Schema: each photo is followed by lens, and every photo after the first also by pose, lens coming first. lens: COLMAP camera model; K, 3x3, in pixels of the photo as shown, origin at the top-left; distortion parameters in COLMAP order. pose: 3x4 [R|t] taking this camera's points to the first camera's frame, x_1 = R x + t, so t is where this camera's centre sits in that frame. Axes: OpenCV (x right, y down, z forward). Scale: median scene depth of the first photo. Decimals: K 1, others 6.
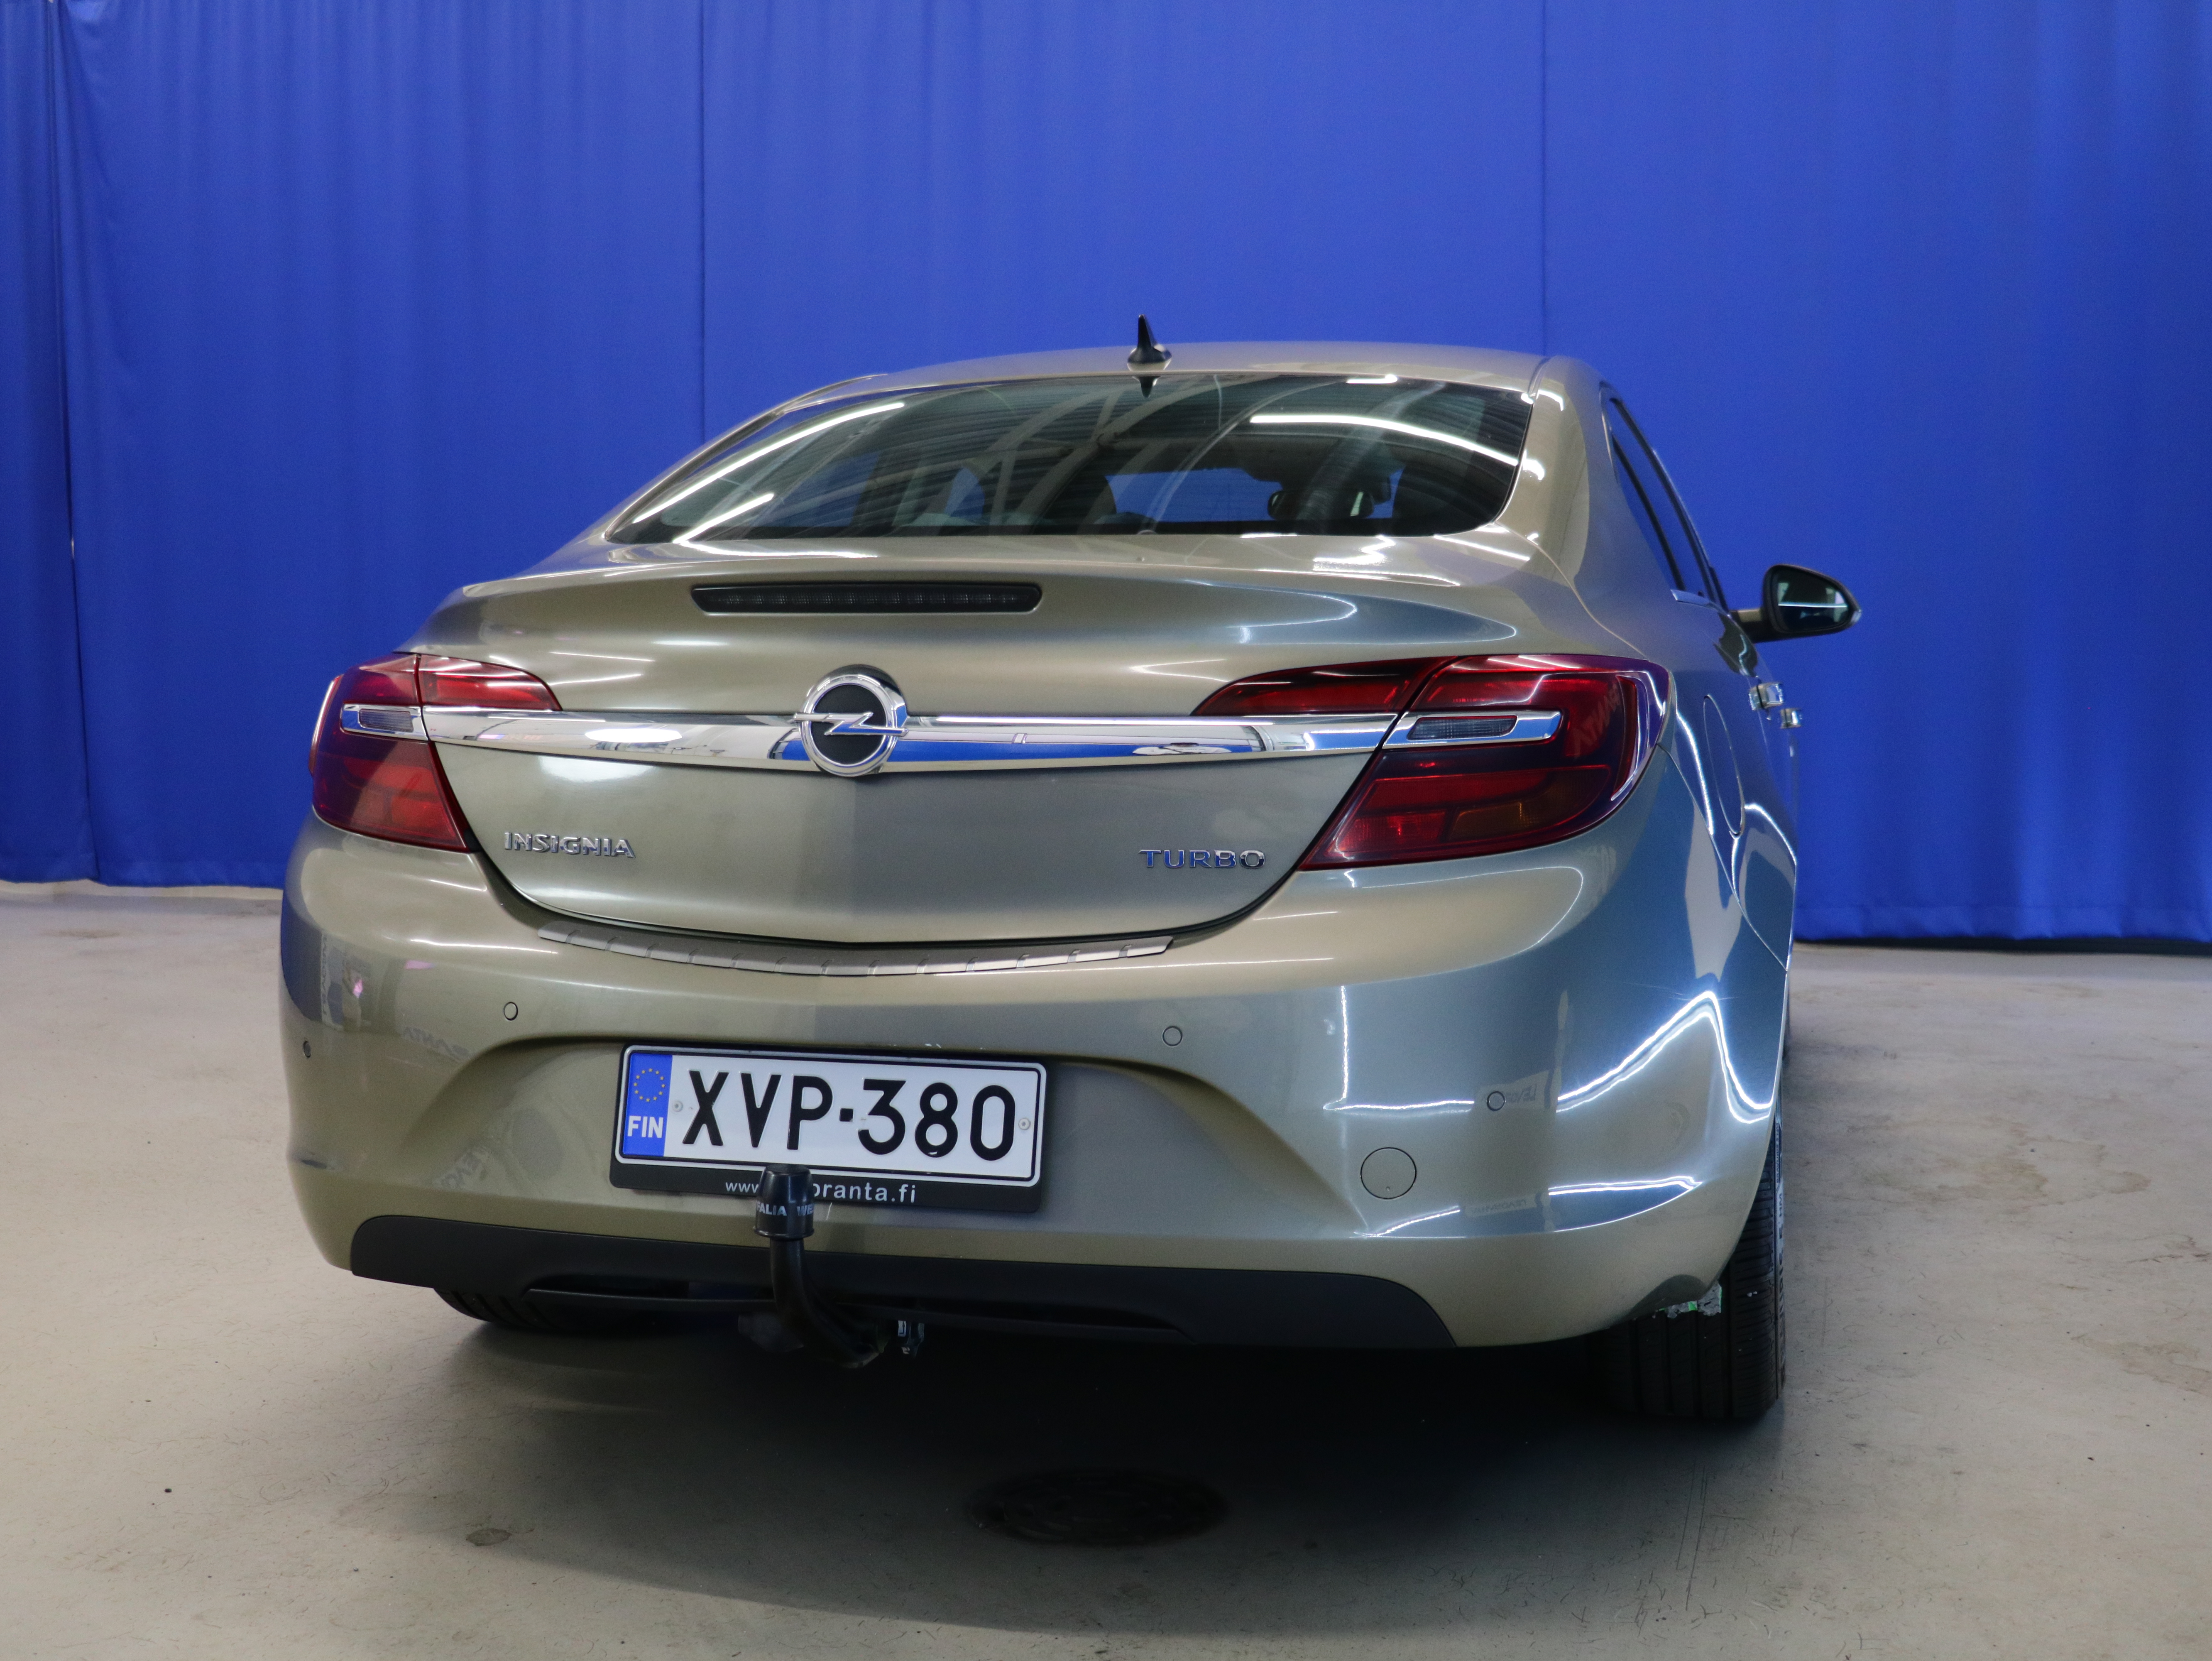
lens RADIAL K [[2475.6, 0, 1106.0], [0, 2475.6, 830.5], [0, 0, 1]] dist [-0.073985, 0.132209]
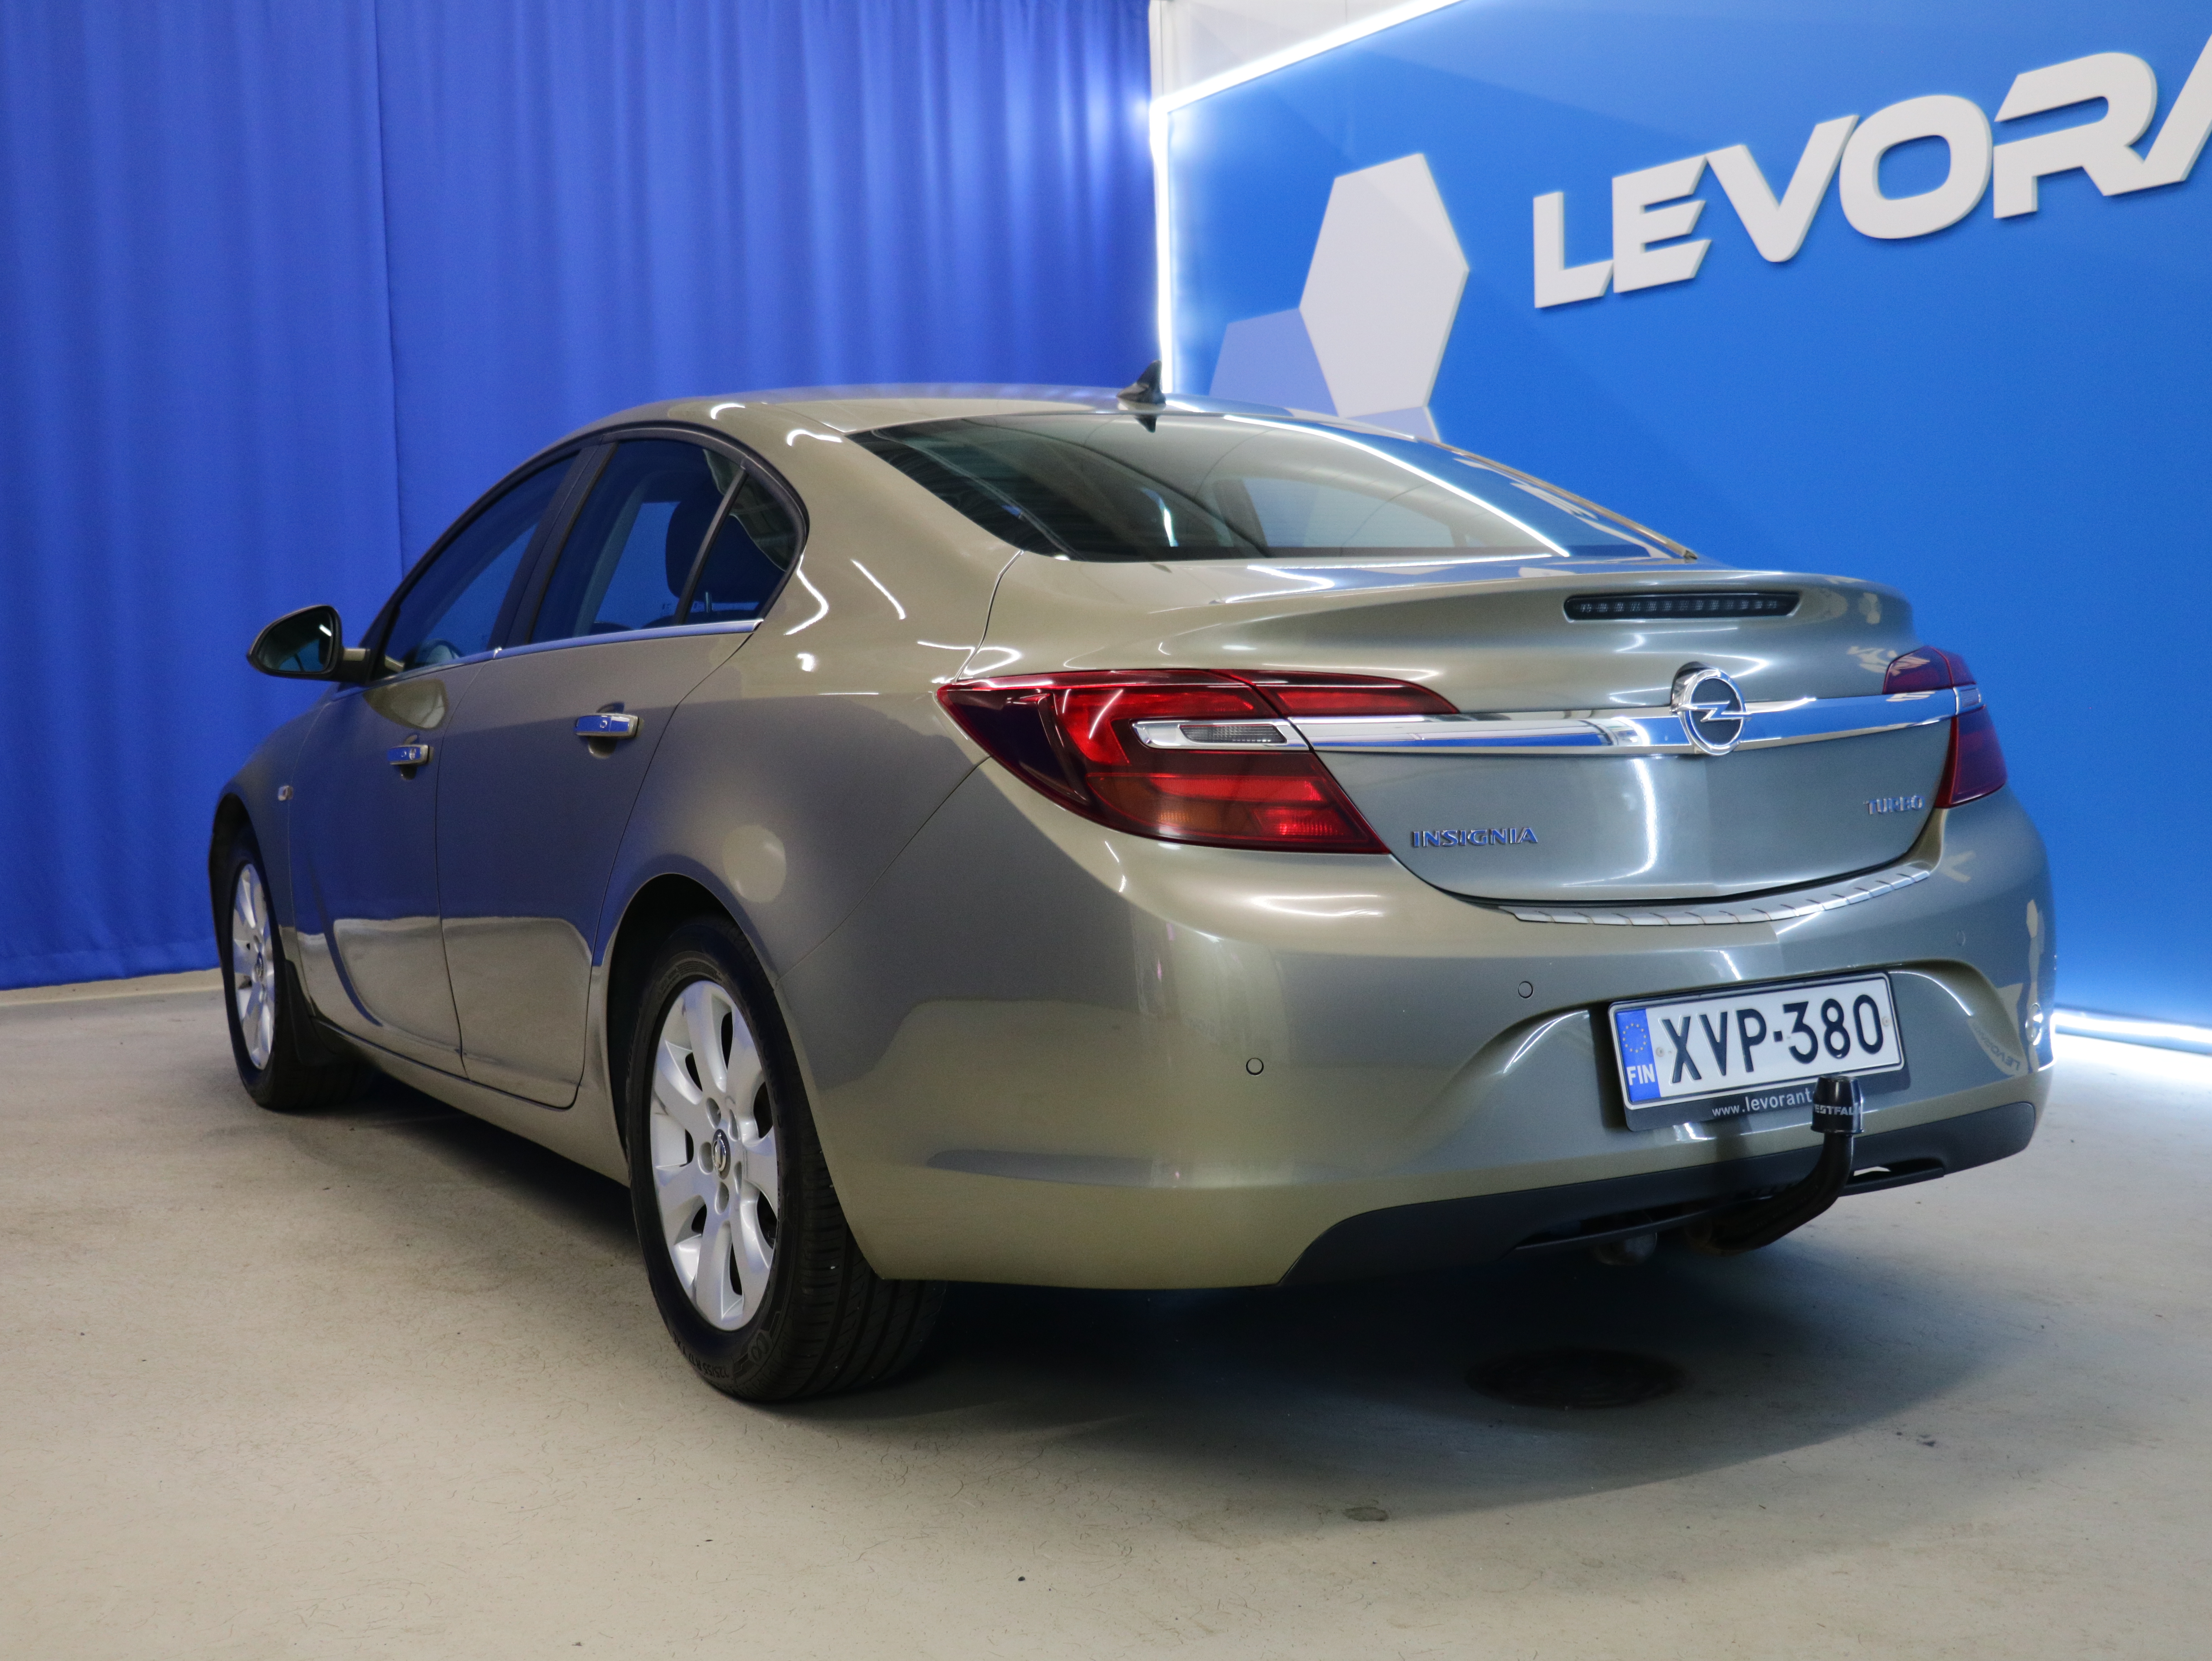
lens RADIAL K [[2475.6, 0, 1106.0], [0, 2475.6, 830.5], [0, 0, 1]] dist [-0.073985, 0.132209]
pose [[0.730438, -0.070699, 0.679310, -1.134031], [0.074465, 0.996942, 0.023687, -0.036216], [-0.678908, 0.033283, 0.733469, 0.339406]]
